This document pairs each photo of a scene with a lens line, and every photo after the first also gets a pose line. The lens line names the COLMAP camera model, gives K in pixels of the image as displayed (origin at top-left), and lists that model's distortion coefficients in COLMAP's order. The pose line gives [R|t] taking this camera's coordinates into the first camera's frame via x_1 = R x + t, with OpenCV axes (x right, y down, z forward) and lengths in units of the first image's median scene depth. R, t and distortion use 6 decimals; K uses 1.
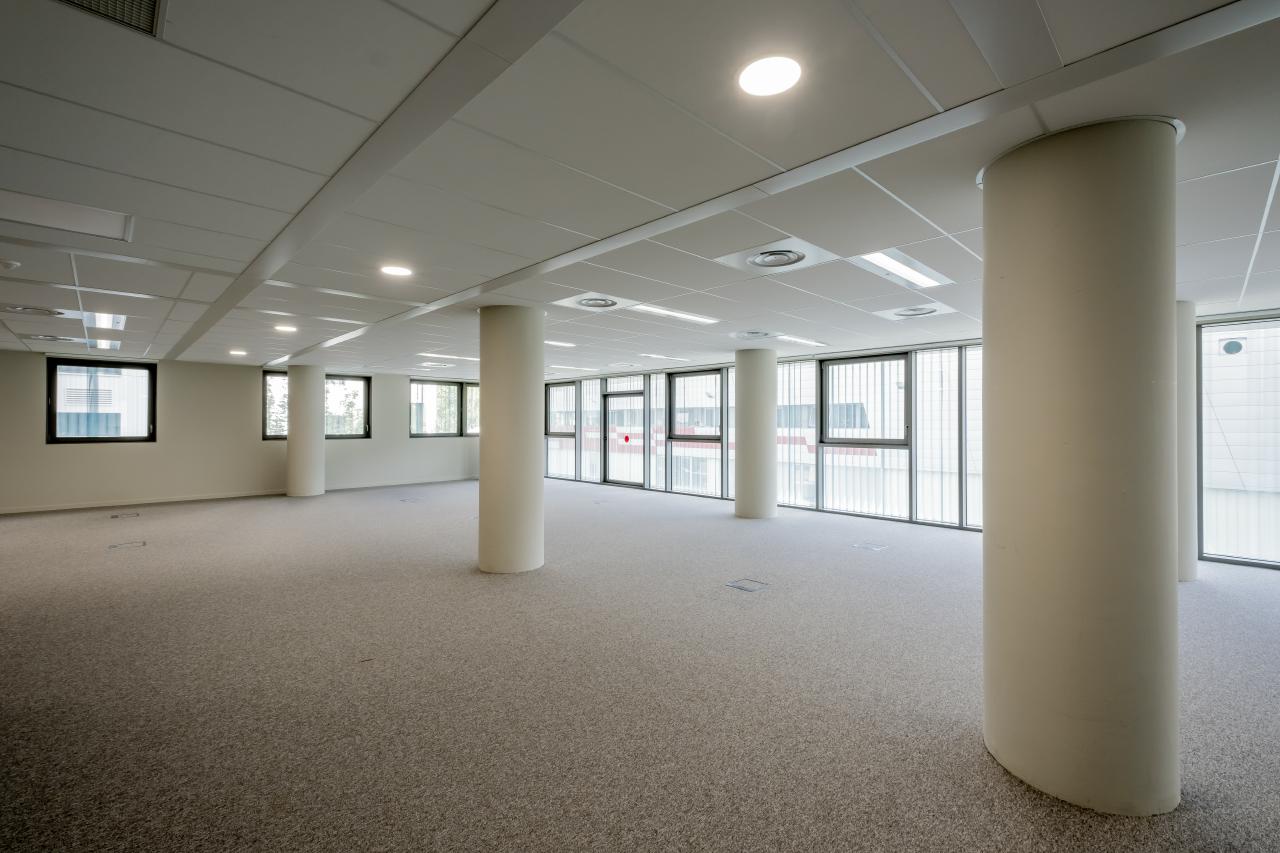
lens RADIAL K [[549.7, 0, 643.7], [0, 549.7, 420.6], [0, 0, 1]] dist [0.002285, 0.000293]
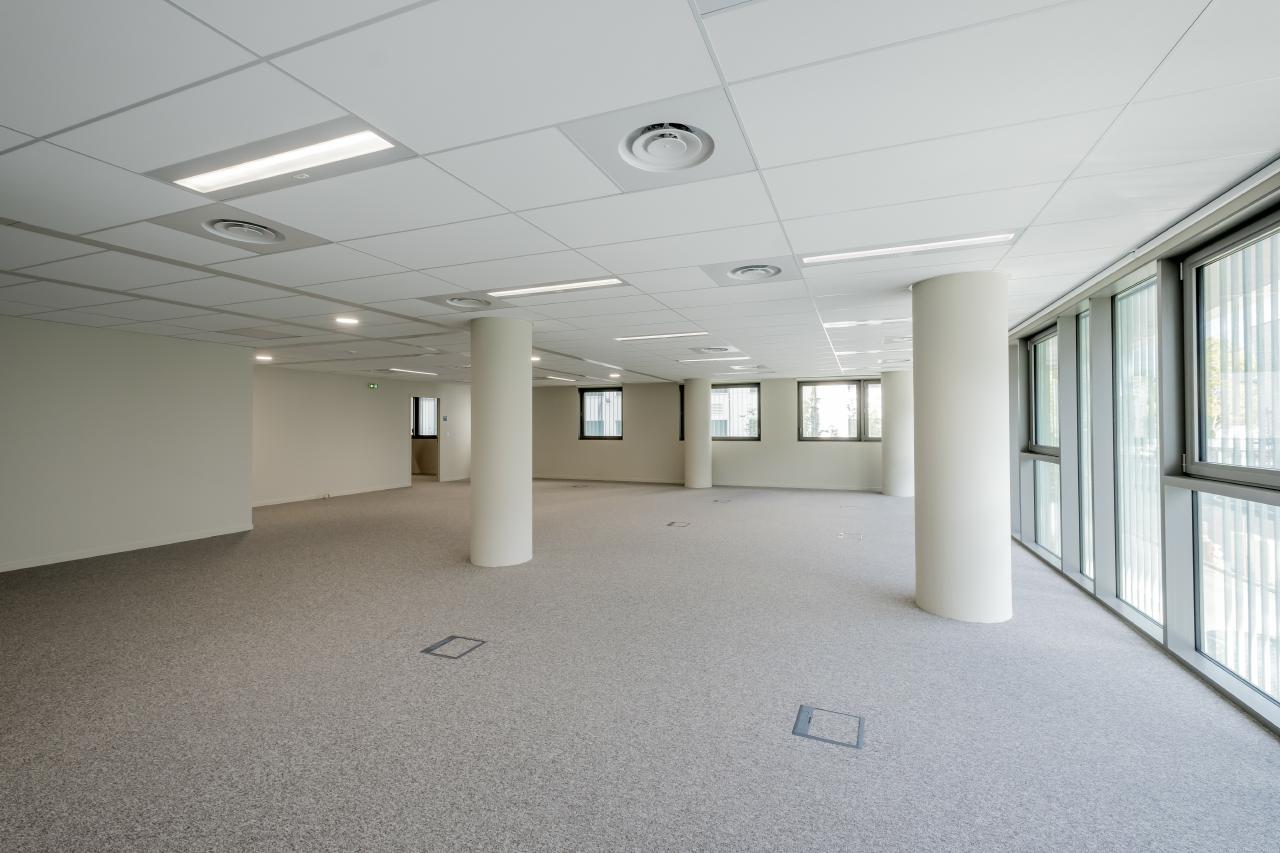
lens RADIAL K [[549.7, 0, 643.7], [0, 549.7, 420.6], [0, 0, 1]] dist [0.002285, 0.000293]
pose [[0.410171, -0.012736, -0.911920, 0.414784], [0.007938, 0.999914, -0.010395, 0.002531], [0.911974, -0.002975, 0.410237, 0.397903]]
